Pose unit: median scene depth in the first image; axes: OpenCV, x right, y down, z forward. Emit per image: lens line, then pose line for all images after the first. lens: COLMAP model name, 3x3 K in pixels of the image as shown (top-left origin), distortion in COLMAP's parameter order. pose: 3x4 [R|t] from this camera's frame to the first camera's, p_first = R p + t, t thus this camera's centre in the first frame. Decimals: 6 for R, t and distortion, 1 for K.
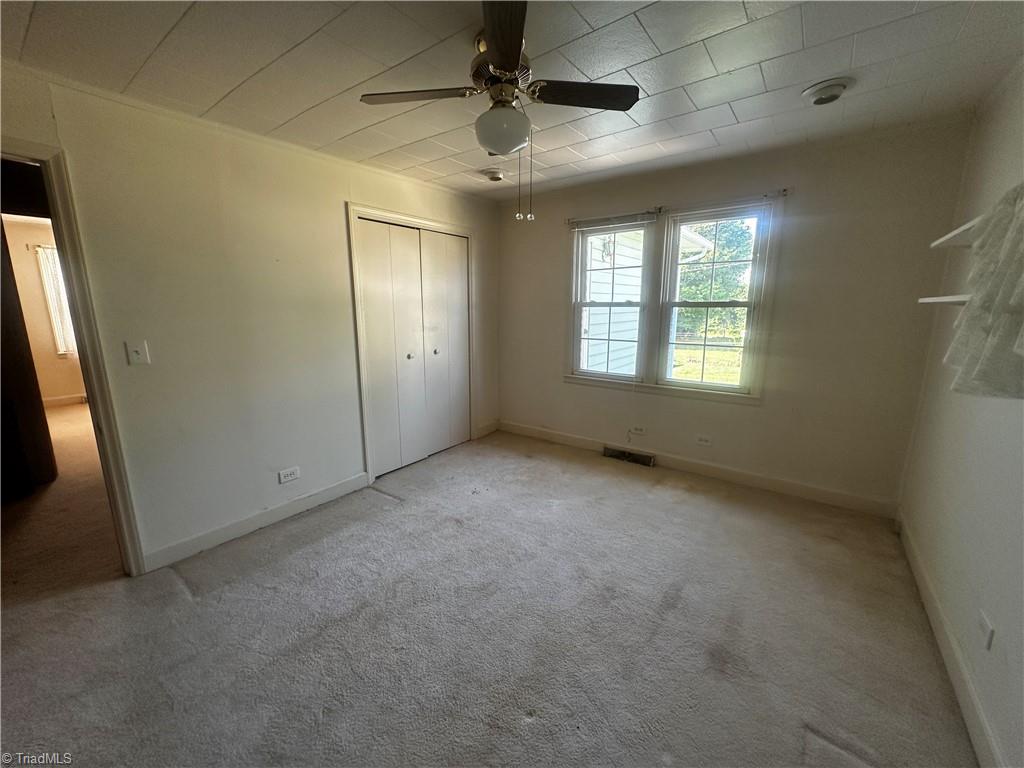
lens RADIAL K [[409.0, 0, 509.9], [0, 409.0, 384.2], [0, 0, 1]] dist [-0.003747, 0.000852]
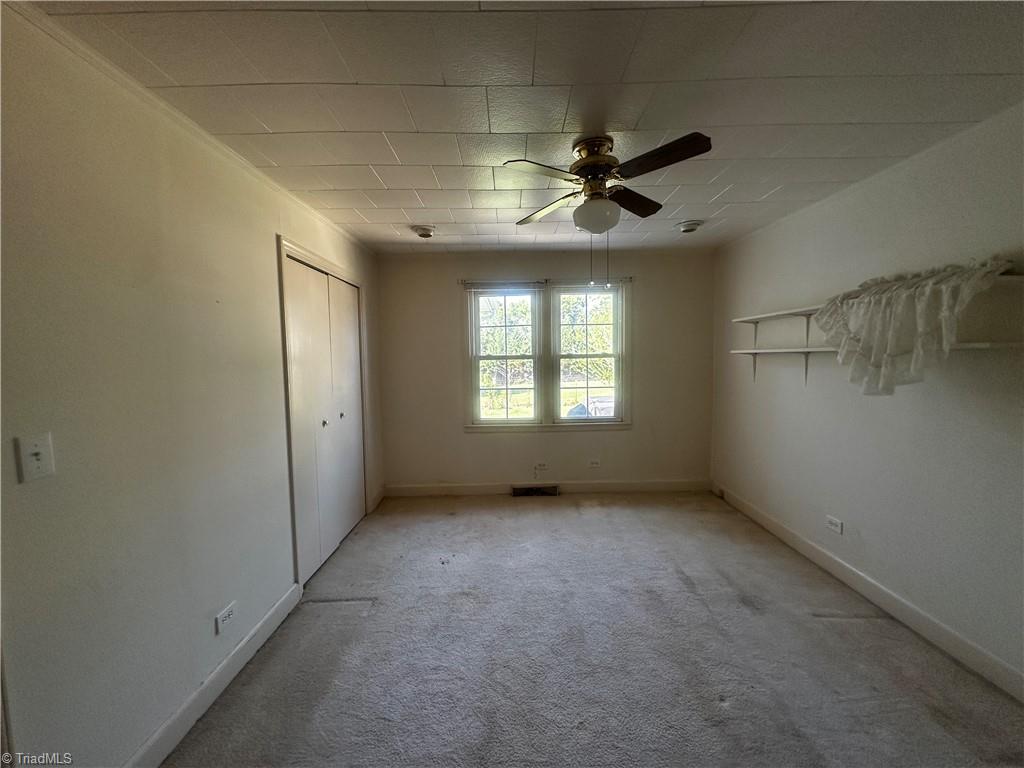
lens RADIAL K [[409.0, 0, 512.5], [0, 409.0, 383.2], [0, 0, 1]] dist [-0.003747, 0.000852]
pose [[0.797942, -0.052714, 0.600425, -0.476420], [0.130837, 0.987564, -0.087175, -0.028788], [-0.588363, 0.148118, 0.794915, 0.126741]]
